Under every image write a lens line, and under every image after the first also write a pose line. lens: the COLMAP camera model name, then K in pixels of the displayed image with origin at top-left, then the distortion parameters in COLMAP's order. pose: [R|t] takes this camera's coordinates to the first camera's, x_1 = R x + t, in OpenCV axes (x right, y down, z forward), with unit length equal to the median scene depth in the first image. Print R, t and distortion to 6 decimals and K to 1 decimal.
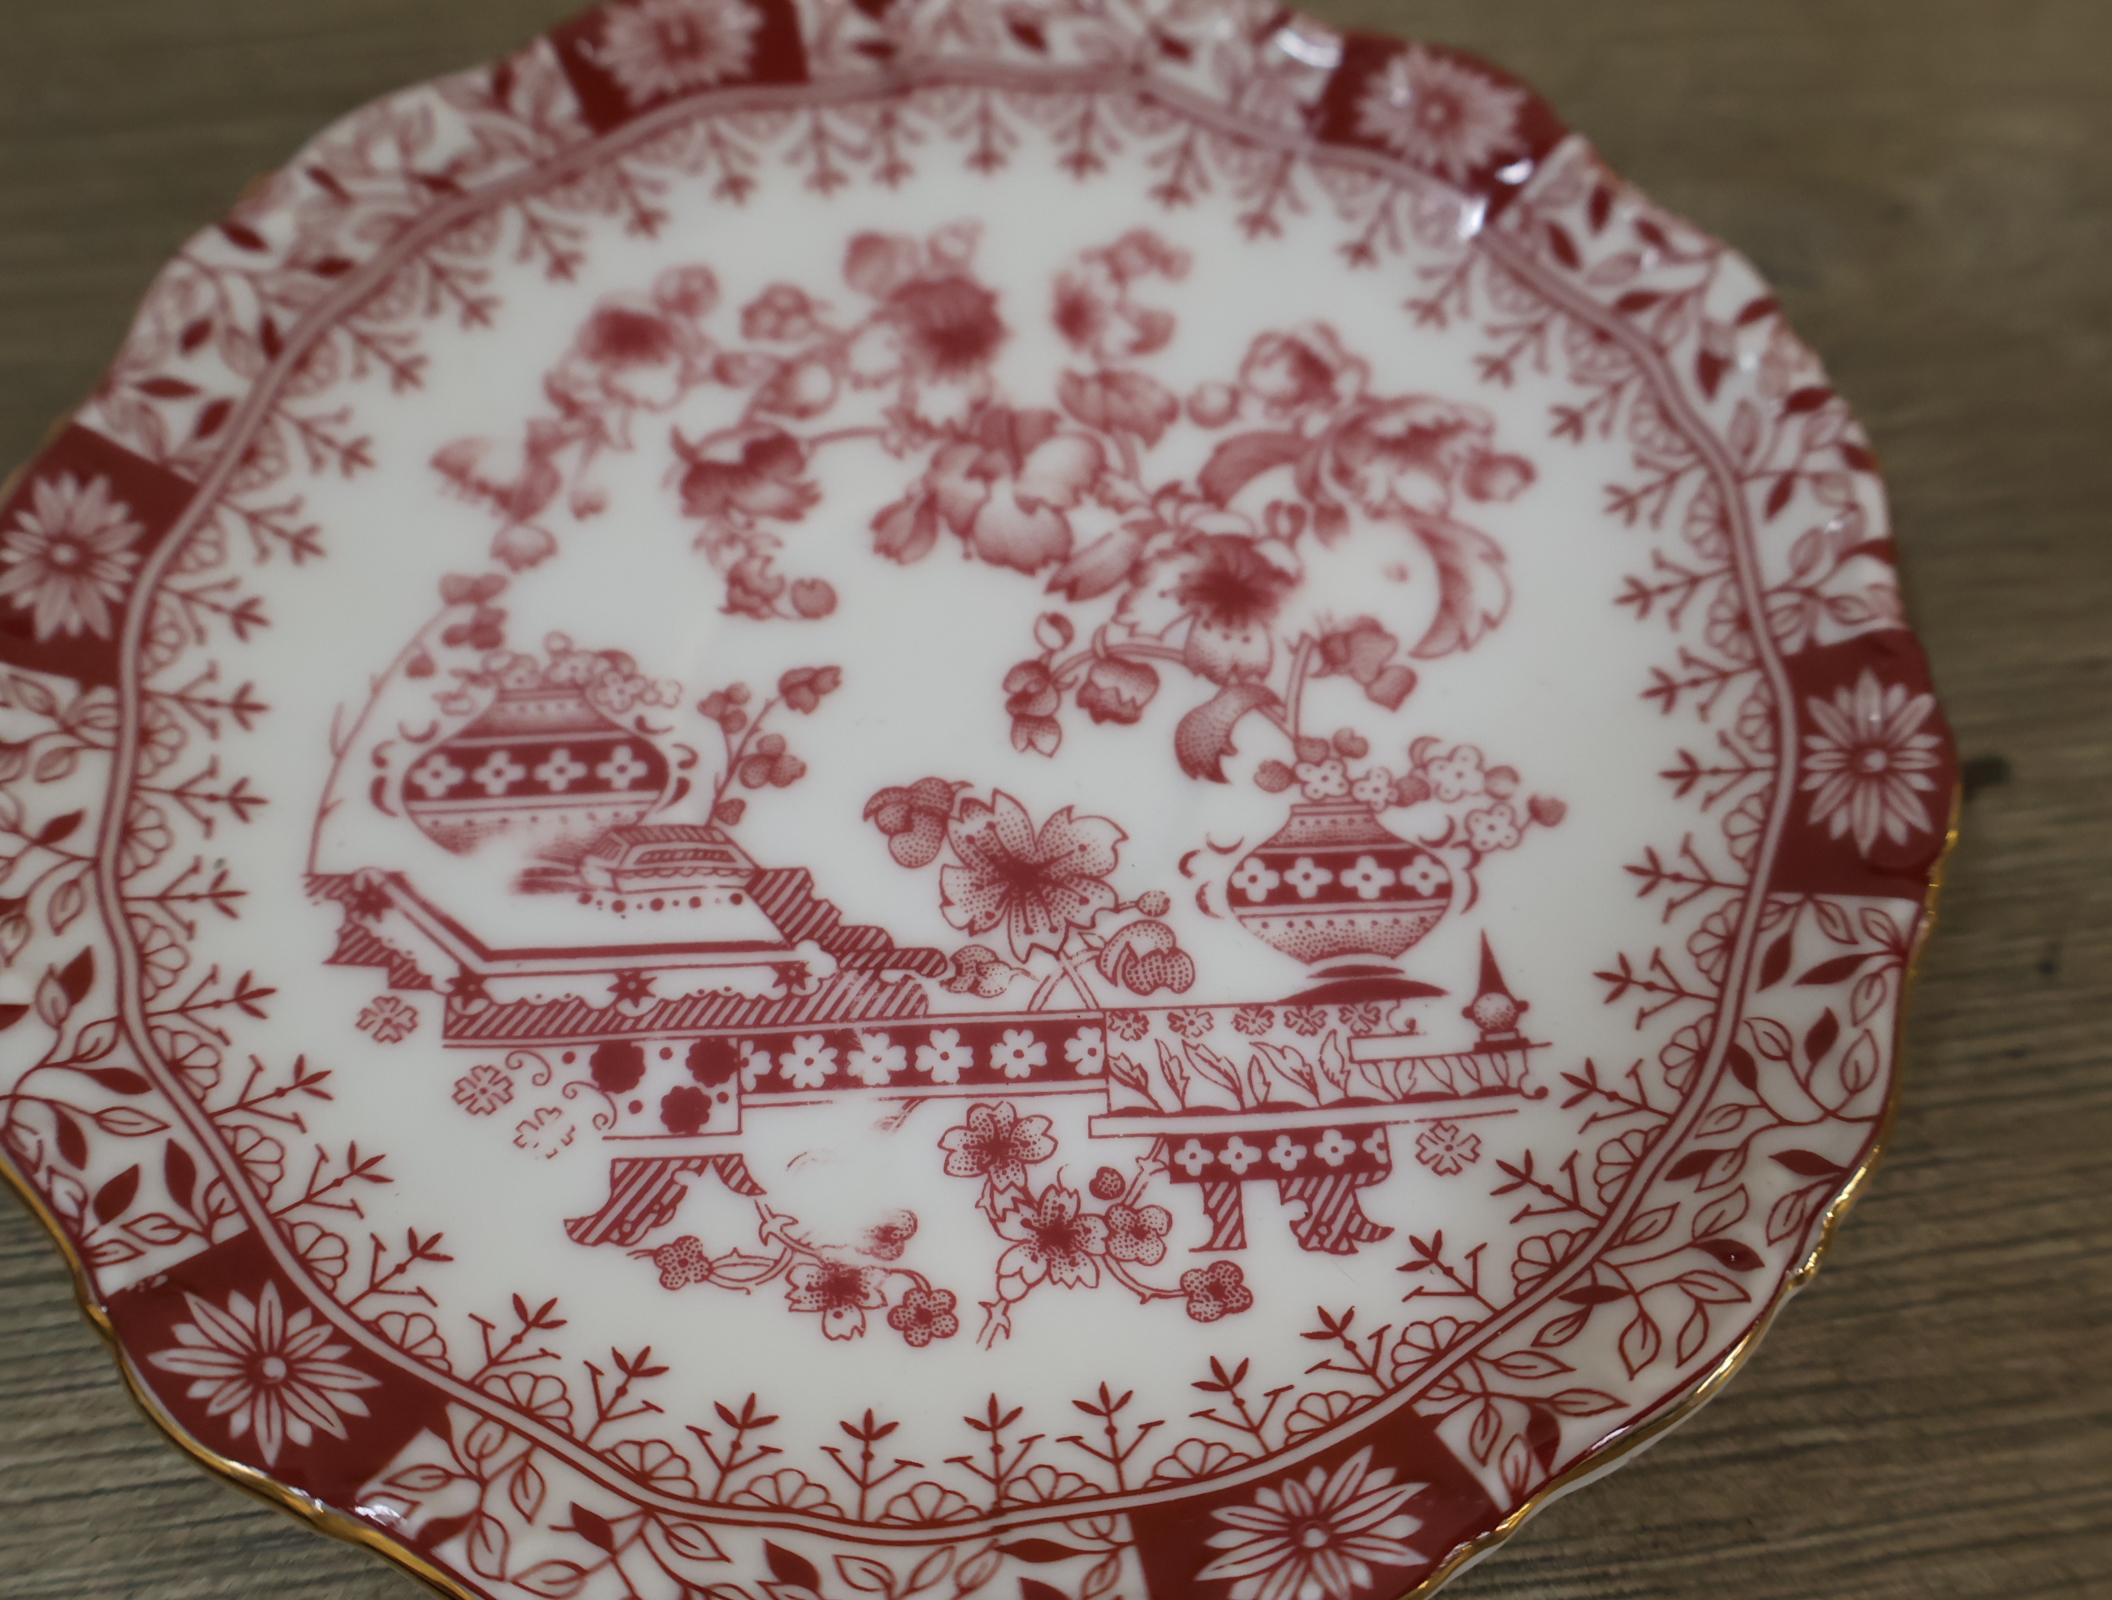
lens RADIAL K [[2292.9, 0, 1055.8], [0, 2292.9, 820.6], [0, 0, 1]] dist [0.004444, 0.000000]
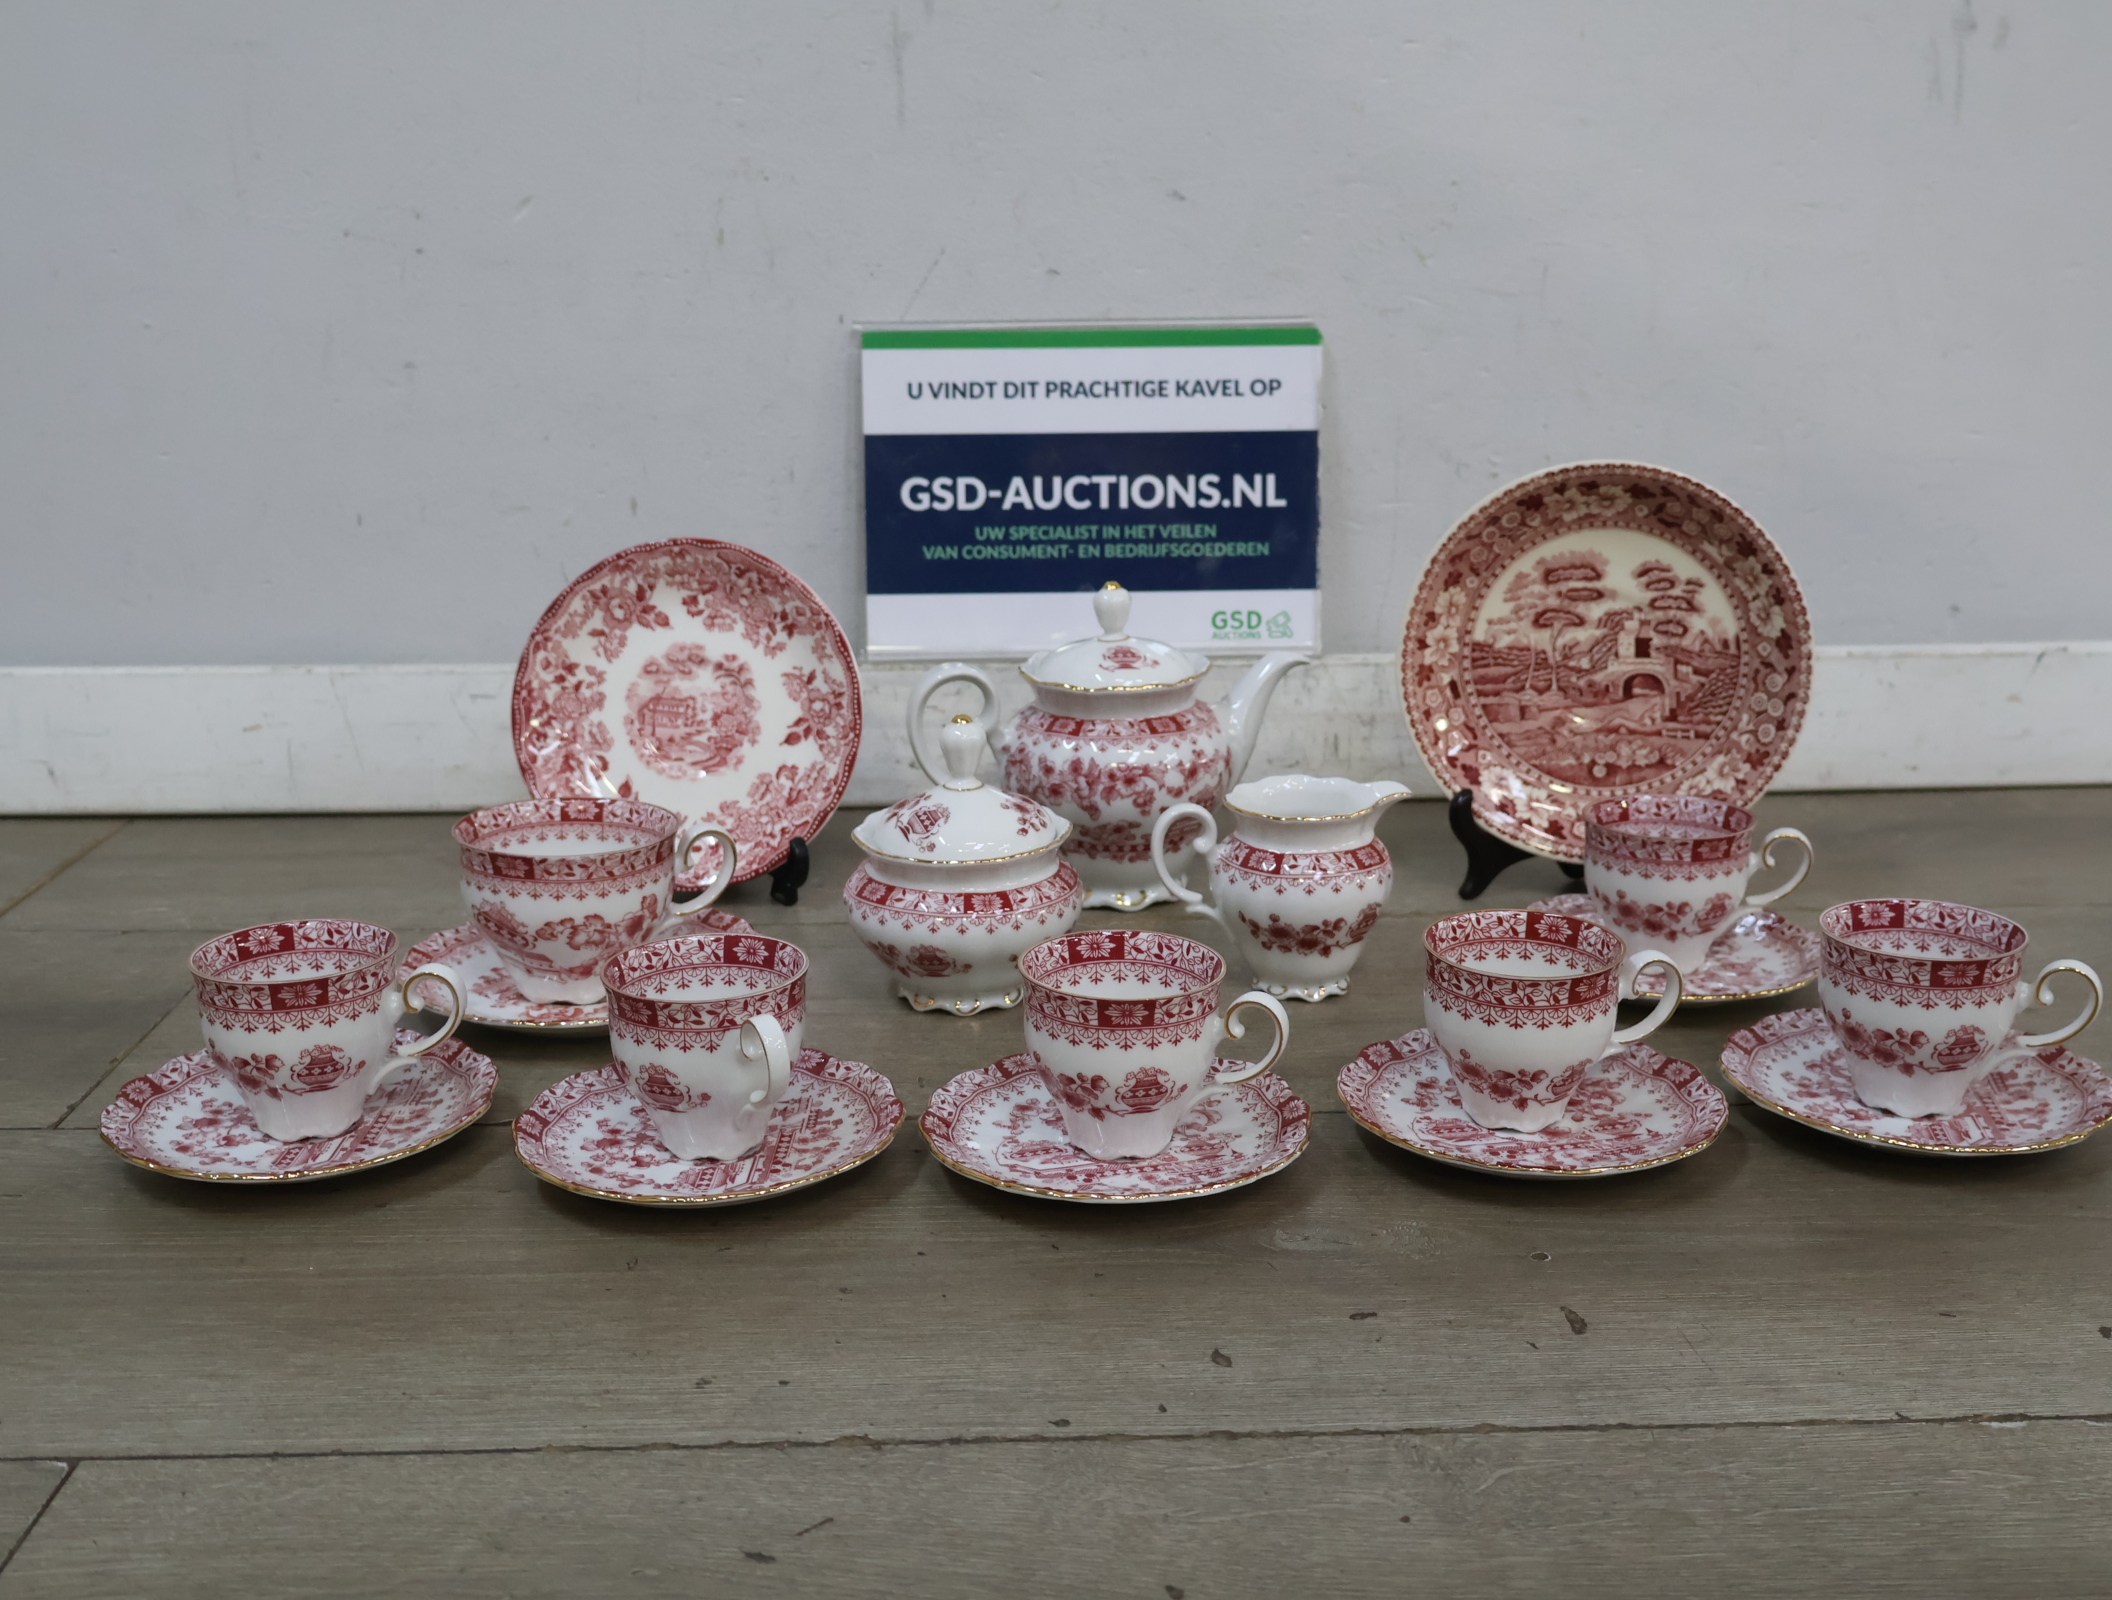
lens RADIAL K [[2292.9, 0, 1047.2], [0, 2292.9, 802.2], [0, 0, 1]] dist [0.004444, 0.000000]
pose [[0.978788, -0.063285, 0.194858, -1.129118], [0.186521, 0.668739, -0.719721, 3.051634], [-0.084762, 0.740799, 0.666358, -2.852511]]
